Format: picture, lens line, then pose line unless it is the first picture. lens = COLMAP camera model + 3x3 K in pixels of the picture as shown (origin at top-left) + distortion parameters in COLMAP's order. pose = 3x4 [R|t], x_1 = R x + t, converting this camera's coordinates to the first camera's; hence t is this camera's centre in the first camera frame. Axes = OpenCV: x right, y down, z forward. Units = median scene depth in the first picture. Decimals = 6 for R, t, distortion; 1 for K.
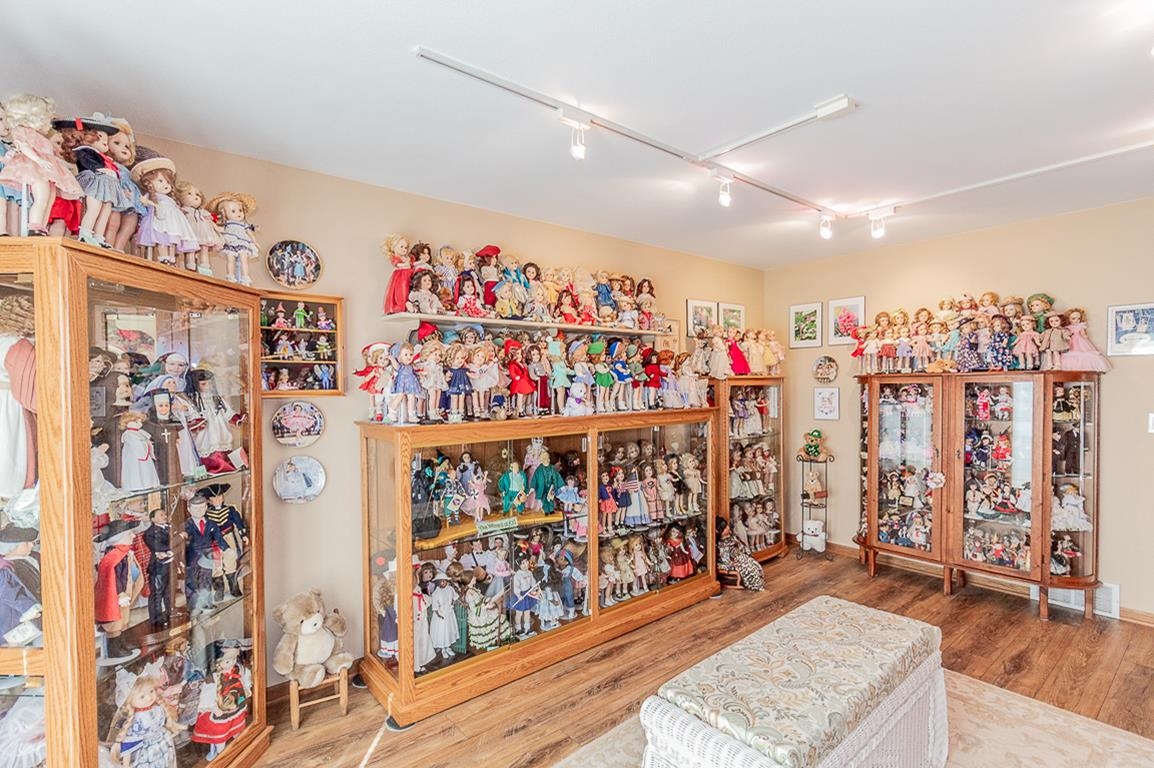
lens RADIAL K [[545.2, 0, 577.3], [0, 545.2, 391.5], [0, 0, 1]] dist [0.000083, 0.000001]
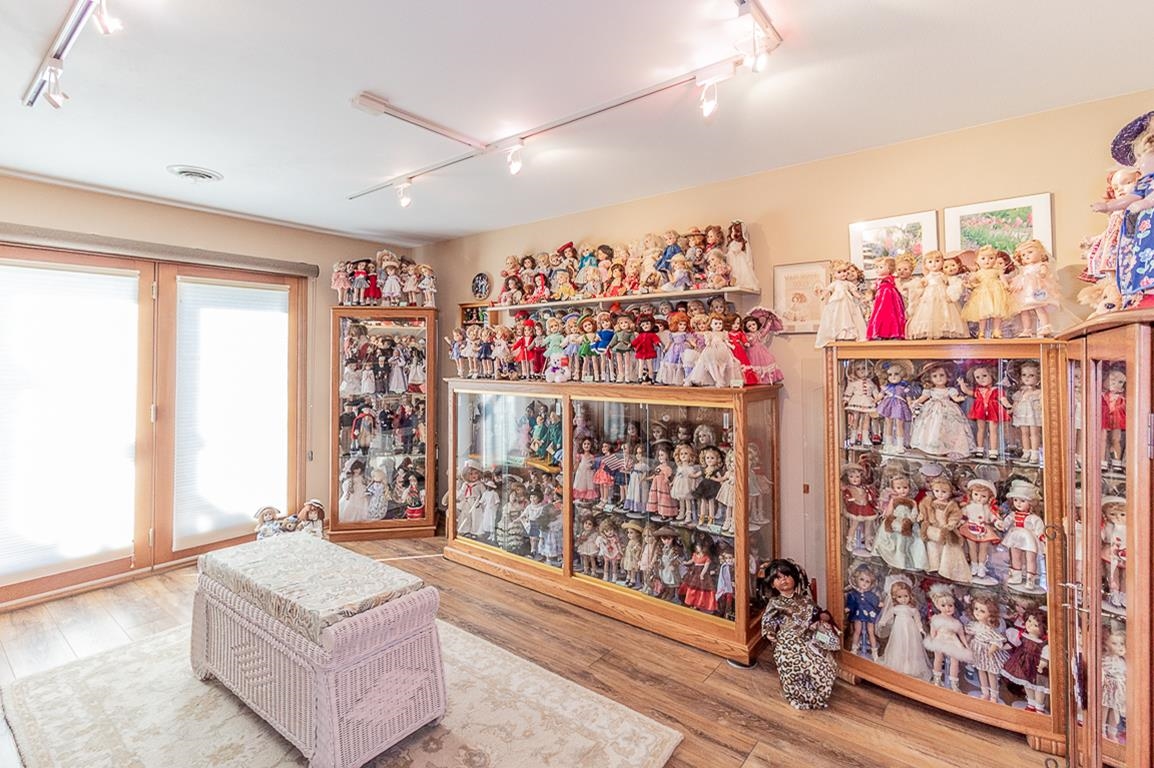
lens RADIAL K [[534.6, 0, 578.4], [0, 534.6, 340.1], [0, 0, 1]] dist [0.000747, 0.000061]
pose [[0.213381, -0.021434, -0.976734, 0.943793], [-0.018286, 0.999497, -0.025928, -0.012838], [0.976798, 0.023393, 0.212882, 0.705523]]
